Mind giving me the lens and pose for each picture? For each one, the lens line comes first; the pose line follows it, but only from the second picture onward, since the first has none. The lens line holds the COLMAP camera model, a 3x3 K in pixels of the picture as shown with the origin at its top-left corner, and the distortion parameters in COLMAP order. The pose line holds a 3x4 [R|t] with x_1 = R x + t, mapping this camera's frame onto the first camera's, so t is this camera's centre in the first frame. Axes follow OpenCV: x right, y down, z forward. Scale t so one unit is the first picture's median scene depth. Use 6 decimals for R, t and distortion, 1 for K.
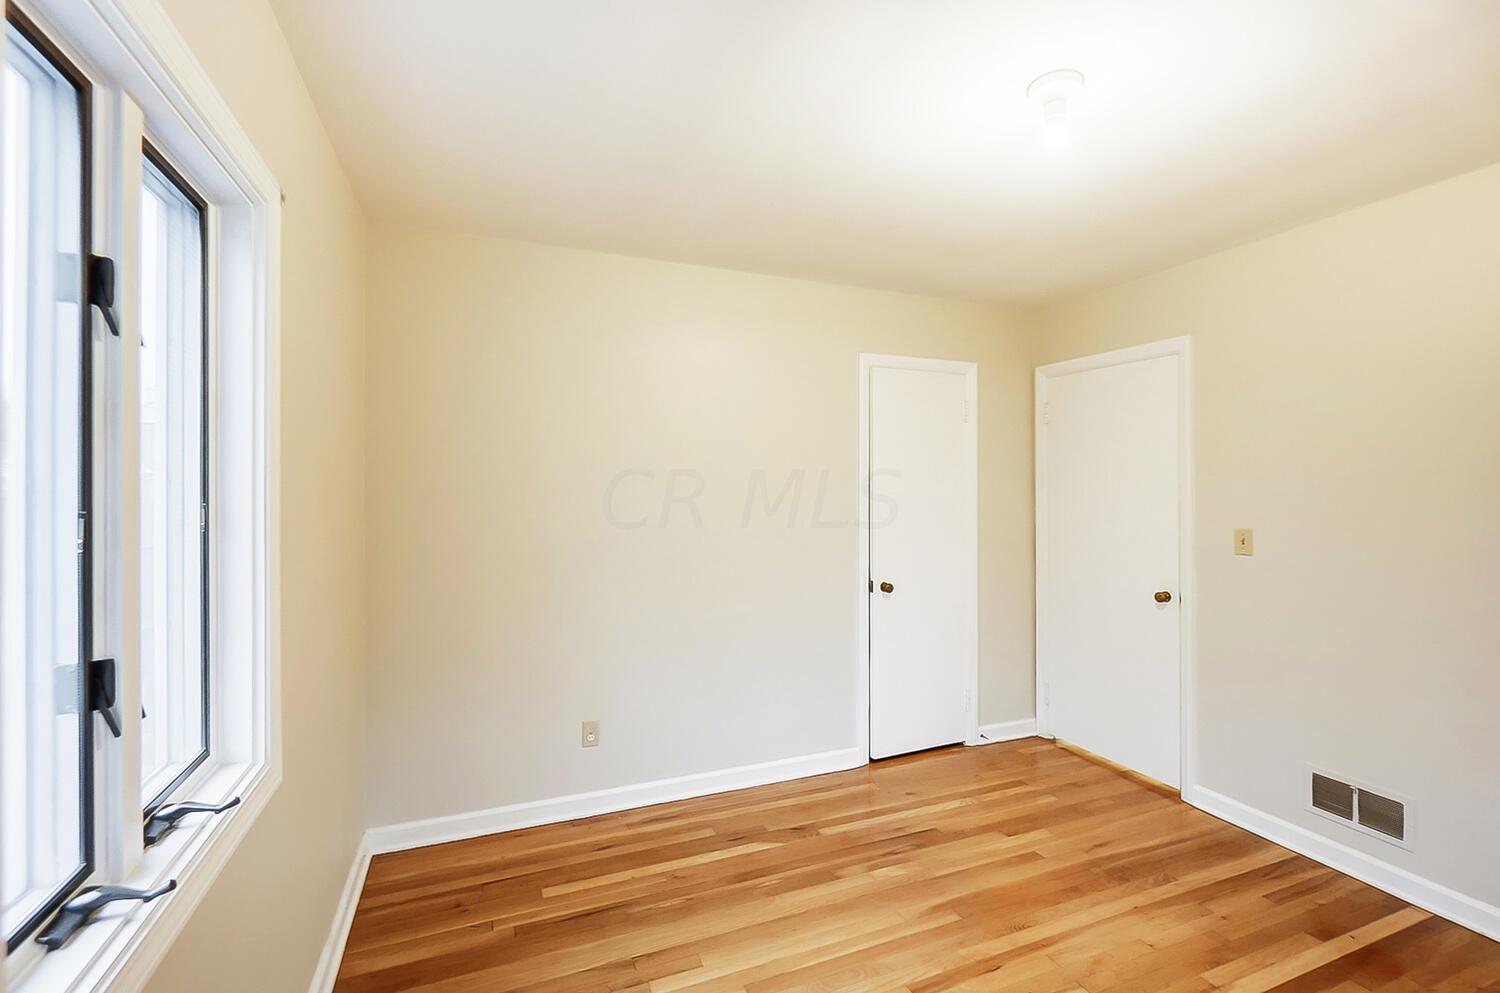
lens RADIAL K [[669.4, 0, 750.0], [0, 669.4, 496.5], [0, 0, 1]] dist [-0.004100, -0.000360]
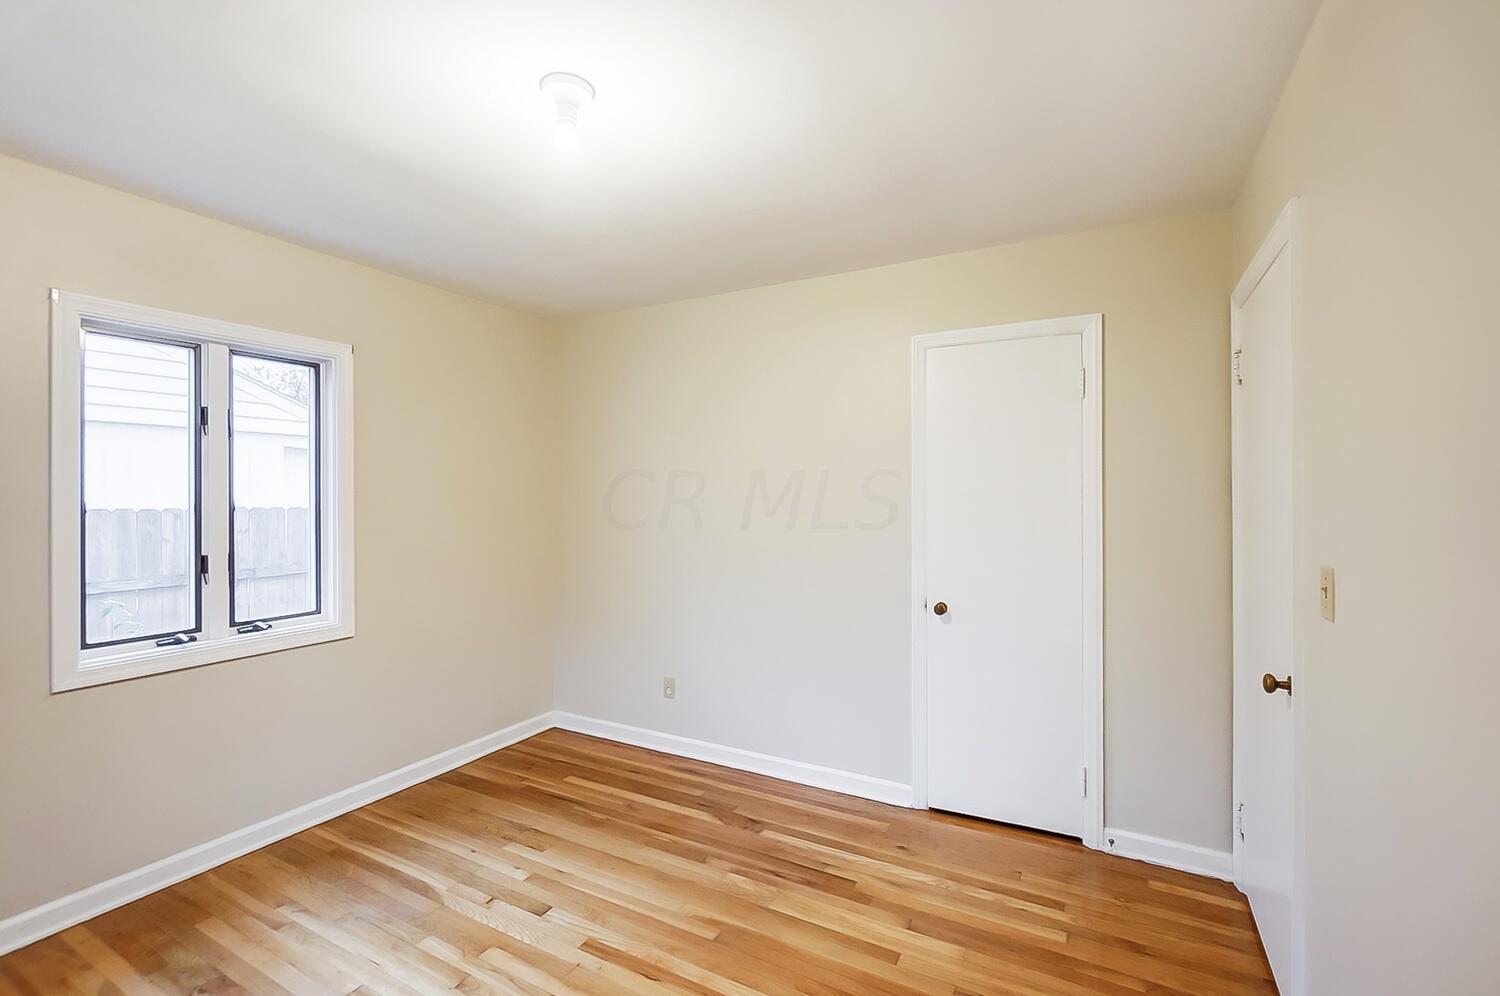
lens RADIAL K [[669.4, 0, 750.0], [0, 669.4, 498.0], [0, 0, 1]] dist [-0.004100, -0.000360]
pose [[0.622285, 0.003782, -0.782782, 0.886451], [-0.003550, 0.999992, 0.002010, -0.003586], [0.782783, 0.001528, 0.622293, 0.358204]]
